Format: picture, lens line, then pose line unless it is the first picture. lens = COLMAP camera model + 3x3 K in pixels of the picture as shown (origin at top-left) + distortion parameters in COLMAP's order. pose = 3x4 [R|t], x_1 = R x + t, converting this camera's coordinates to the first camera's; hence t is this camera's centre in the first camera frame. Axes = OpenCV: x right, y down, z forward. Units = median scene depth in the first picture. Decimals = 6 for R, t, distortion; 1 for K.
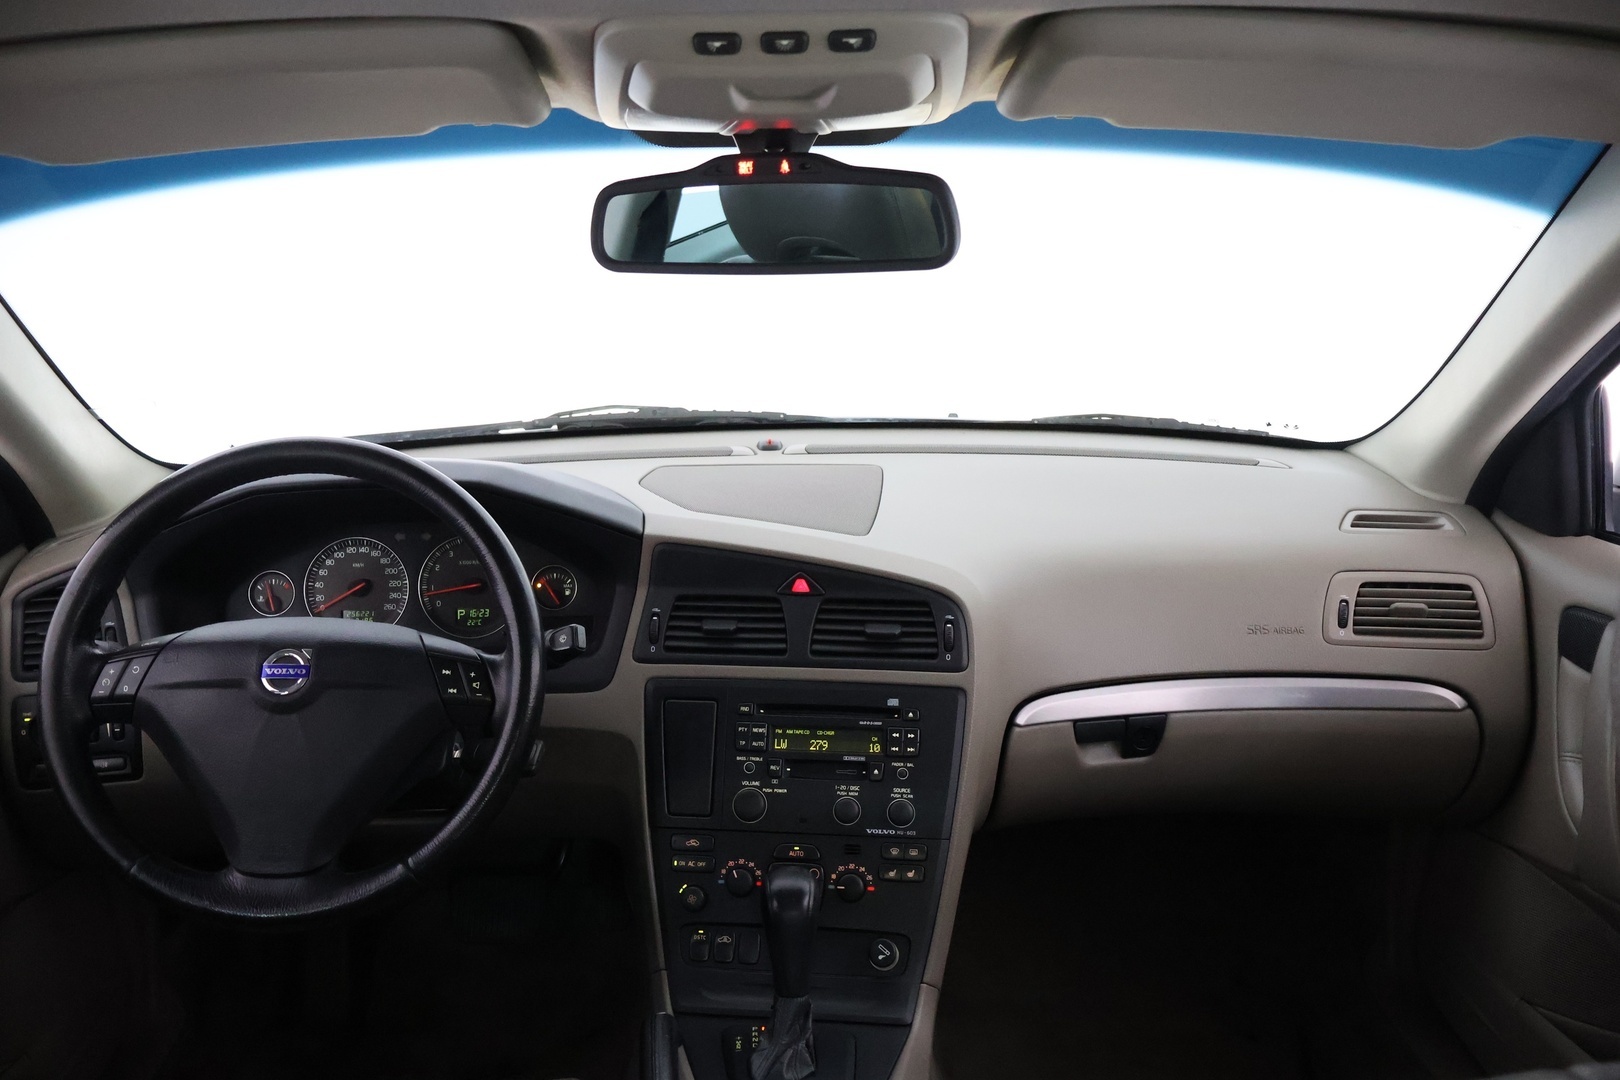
lens RADIAL K [[1371.8, 0, 800.1], [0, 1371.8, 535.1], [0, 0, 1]] dist [-0.002391, 0.002509]
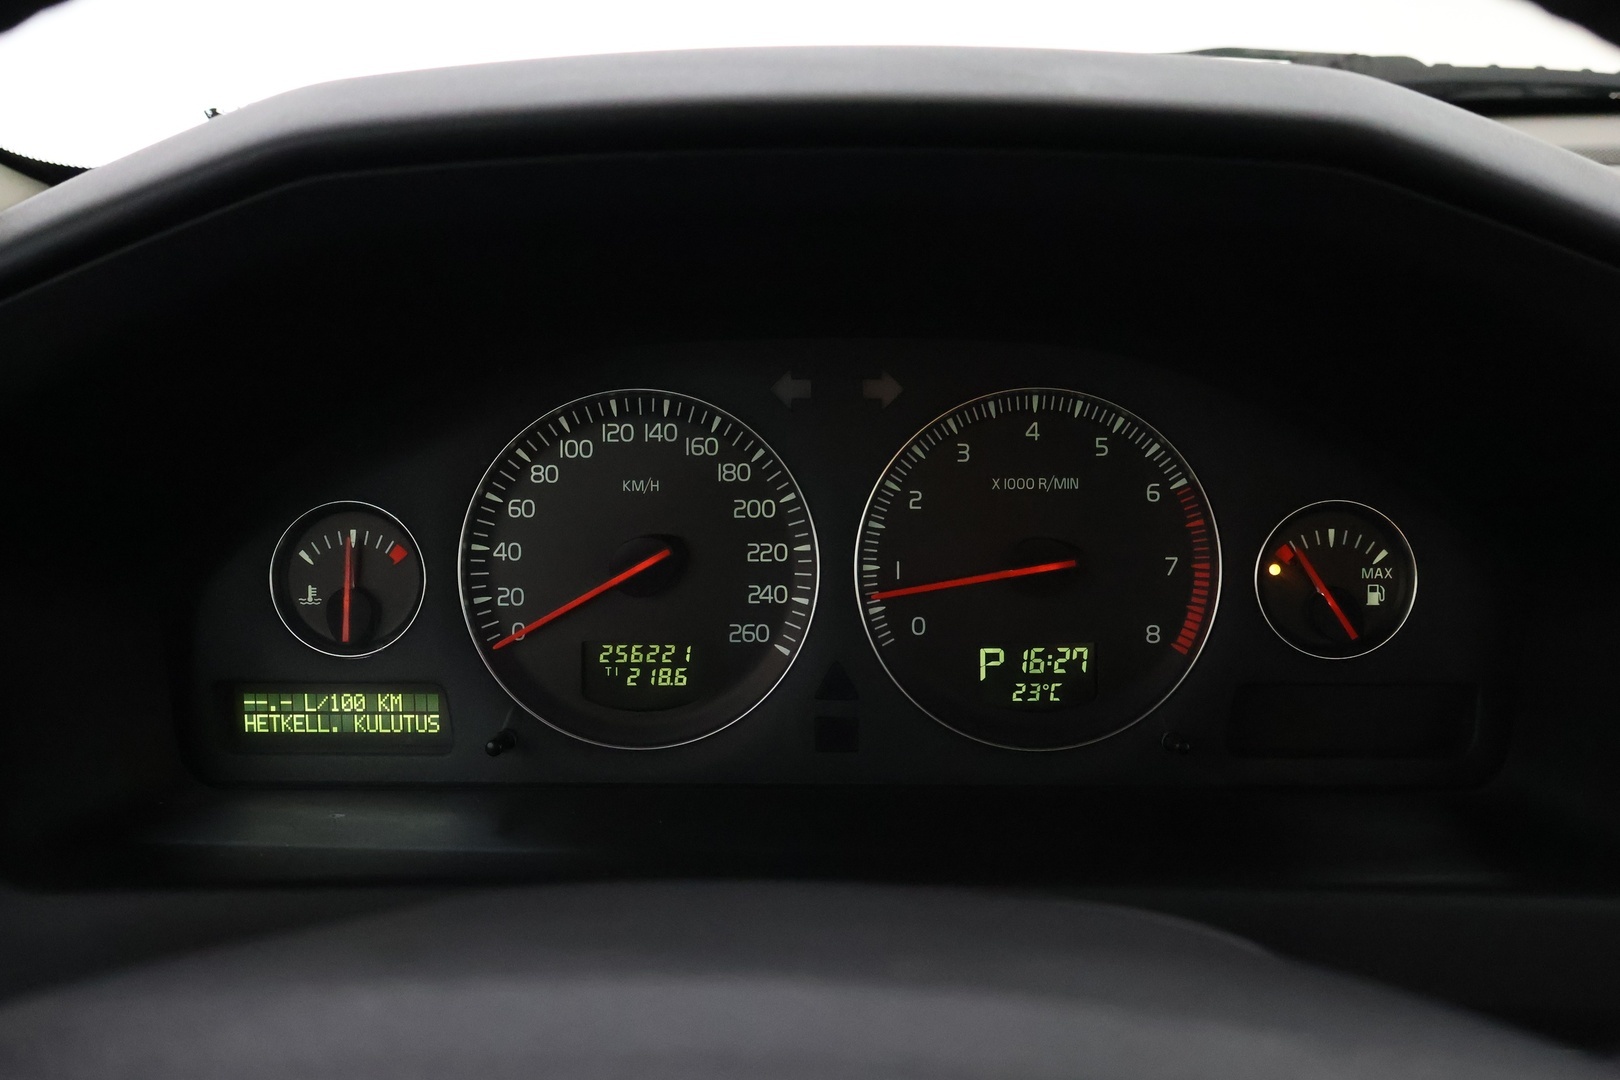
lens RADIAL K [[1772.2, 0, 812.9], [0, 1772.2, 535.8], [0, 0, 1]] dist [0.024426, 0.000000]
pose [[0.997135, 0.022411, -0.072243, -0.288626], [-0.017177, 0.997237, 0.072275, 0.005471], [0.073663, -0.070827, 0.994765, 0.704103]]
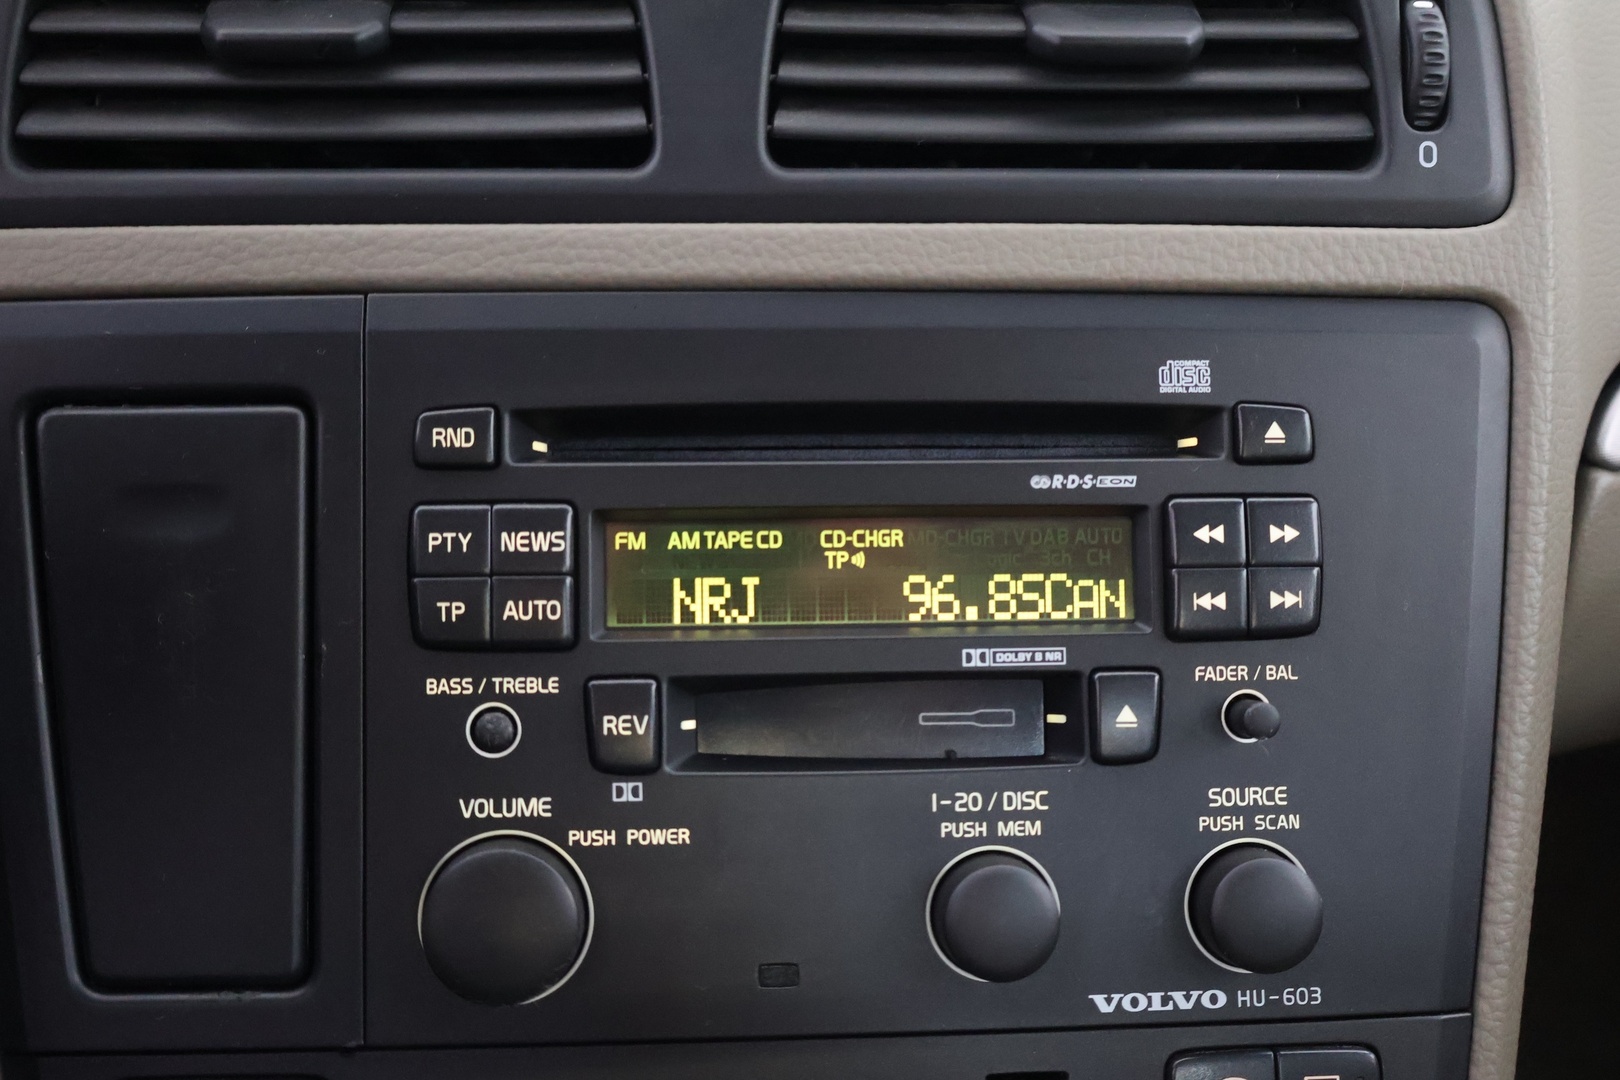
lens RADIAL K [[1724.7, 0, 810.9], [0, 1724.7, 536.8], [0, 0, 1]] dist [0.003843, 0.000000]
pose [[0.984426, -0.048636, 0.168936, -0.032209], [0.020914, 0.986545, 0.162148, 0.101276], [-0.174549, -0.156090, 0.972198, 0.745350]]
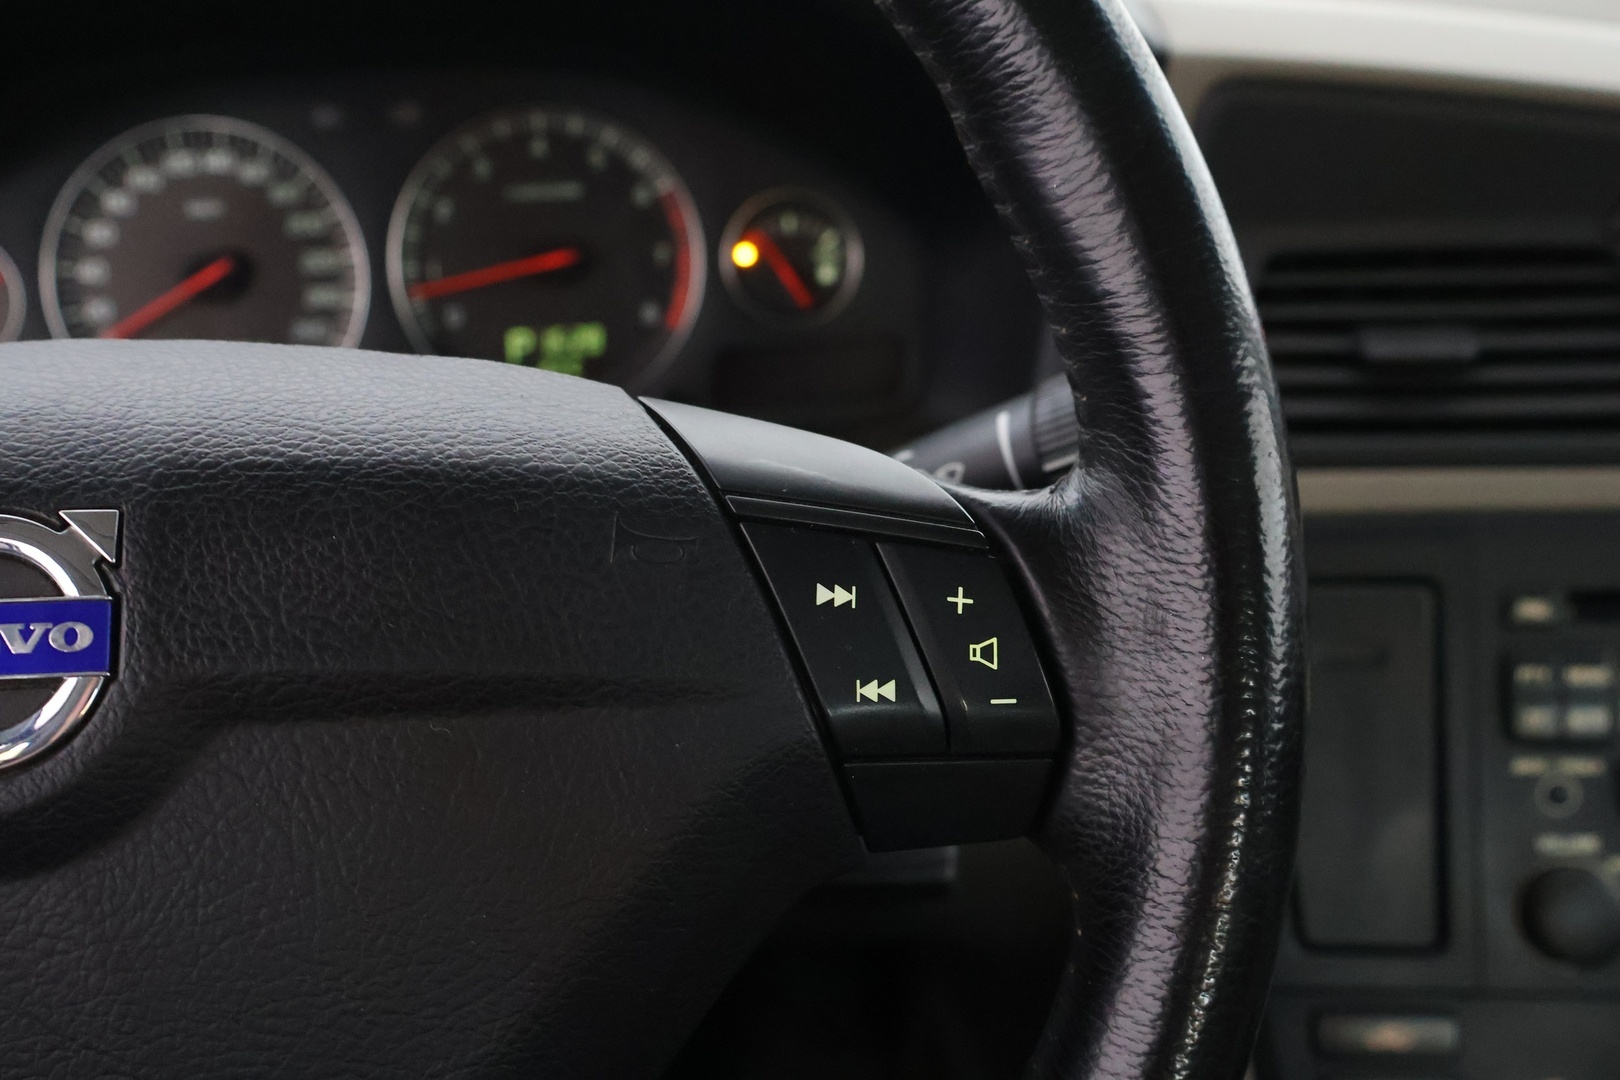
lens RADIAL K [[1724.7, 0, 808.6], [0, 1724.7, 543.4], [0, 0, 1]] dist [0.003843, 0.000000]
pose [[0.997412, -0.039633, 0.059987, -0.226537], [0.029537, 0.986560, 0.160705, 0.043706], [-0.065550, -0.158517, 0.985178, 0.624743]]
